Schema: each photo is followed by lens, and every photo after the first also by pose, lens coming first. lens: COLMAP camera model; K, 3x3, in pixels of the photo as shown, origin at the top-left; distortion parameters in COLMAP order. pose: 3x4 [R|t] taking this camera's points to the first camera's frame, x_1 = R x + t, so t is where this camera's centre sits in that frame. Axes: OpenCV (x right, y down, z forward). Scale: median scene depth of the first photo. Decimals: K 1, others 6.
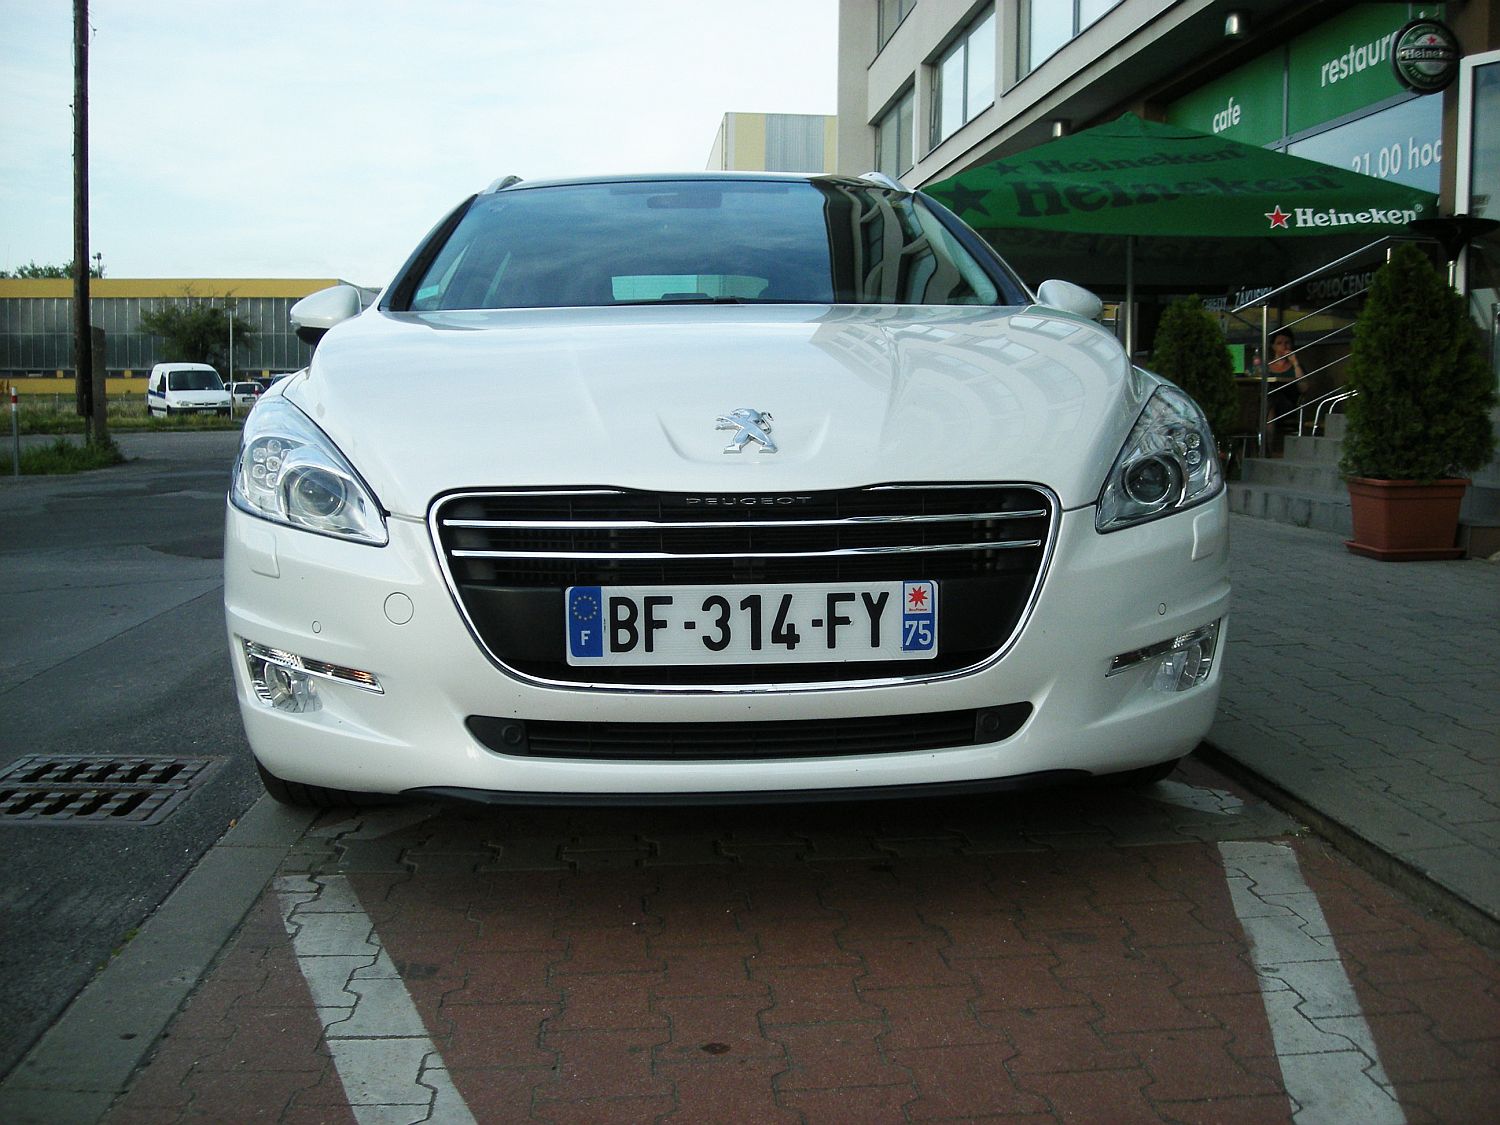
lens RADIAL K [[1543.7, 0, 708.6], [0, 1543.7, 554.5], [0, 0, 1]] dist [-0.195013, 0.120609]
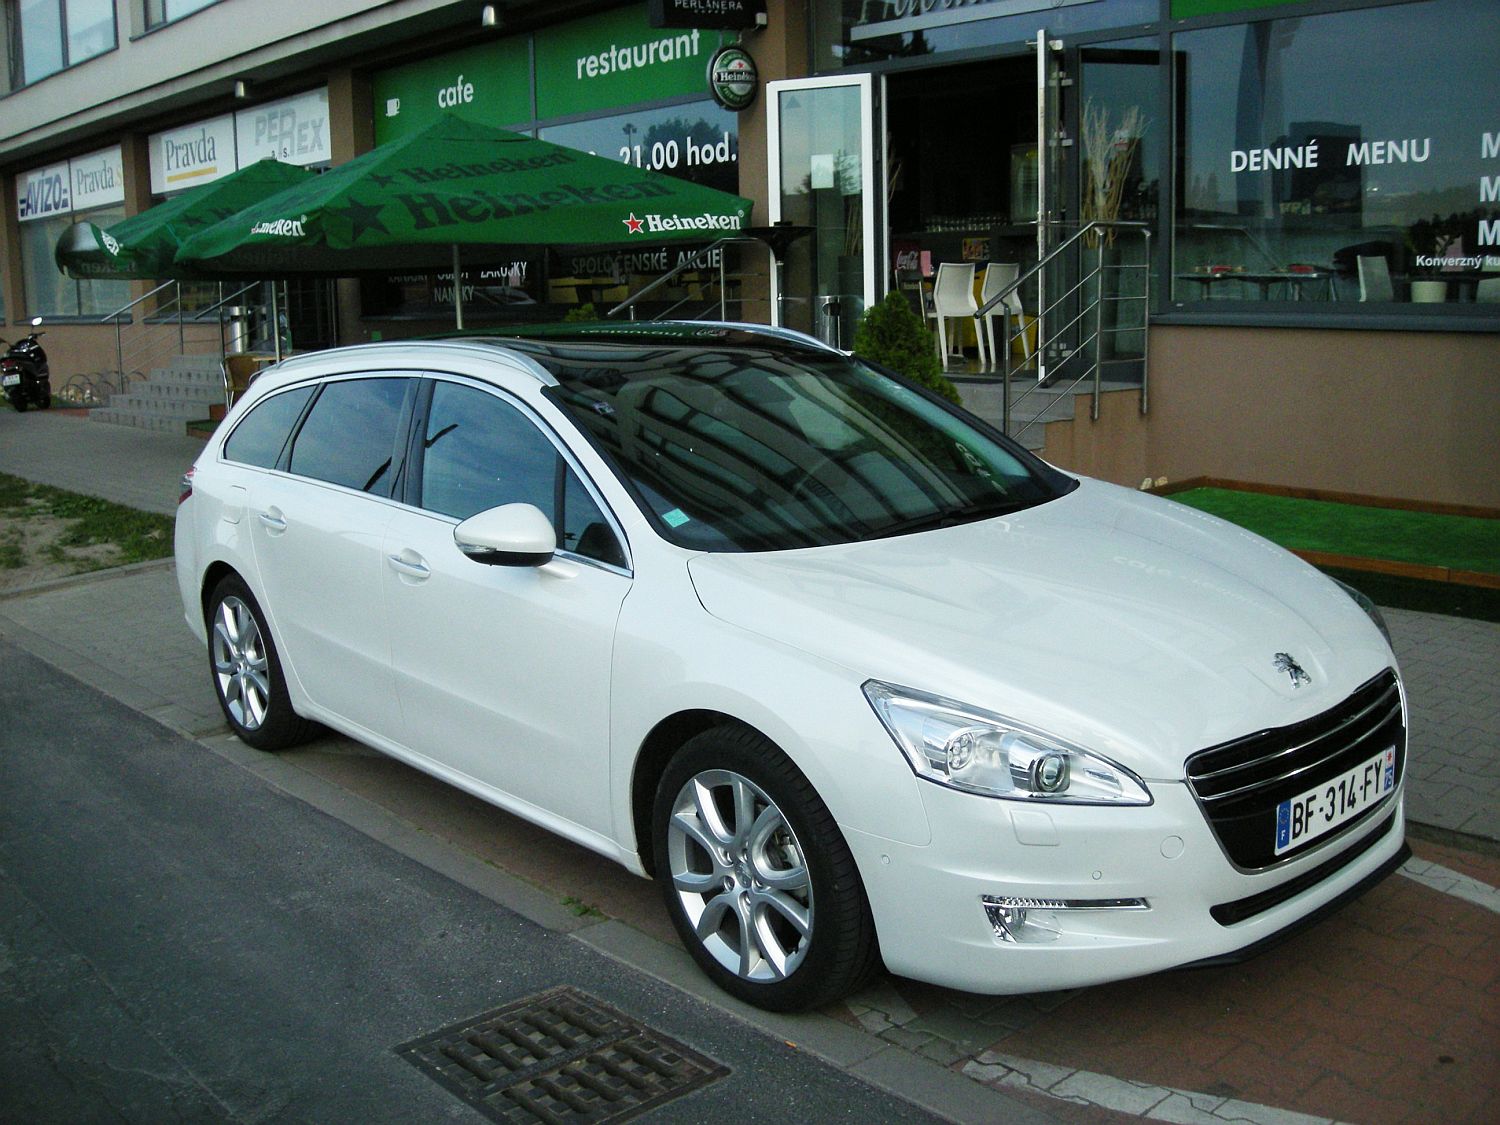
lens RADIAL K [[1543.7, 0, 708.6], [0, 1543.7, 554.5], [0, 0, 1]] dist [-0.195013, 0.120609]
pose [[0.797276, -0.136007, 0.588092, -1.314569], [0.097042, 0.990492, 0.097510, -0.402231], [-0.595763, -0.020673, 0.802894, 0.182540]]
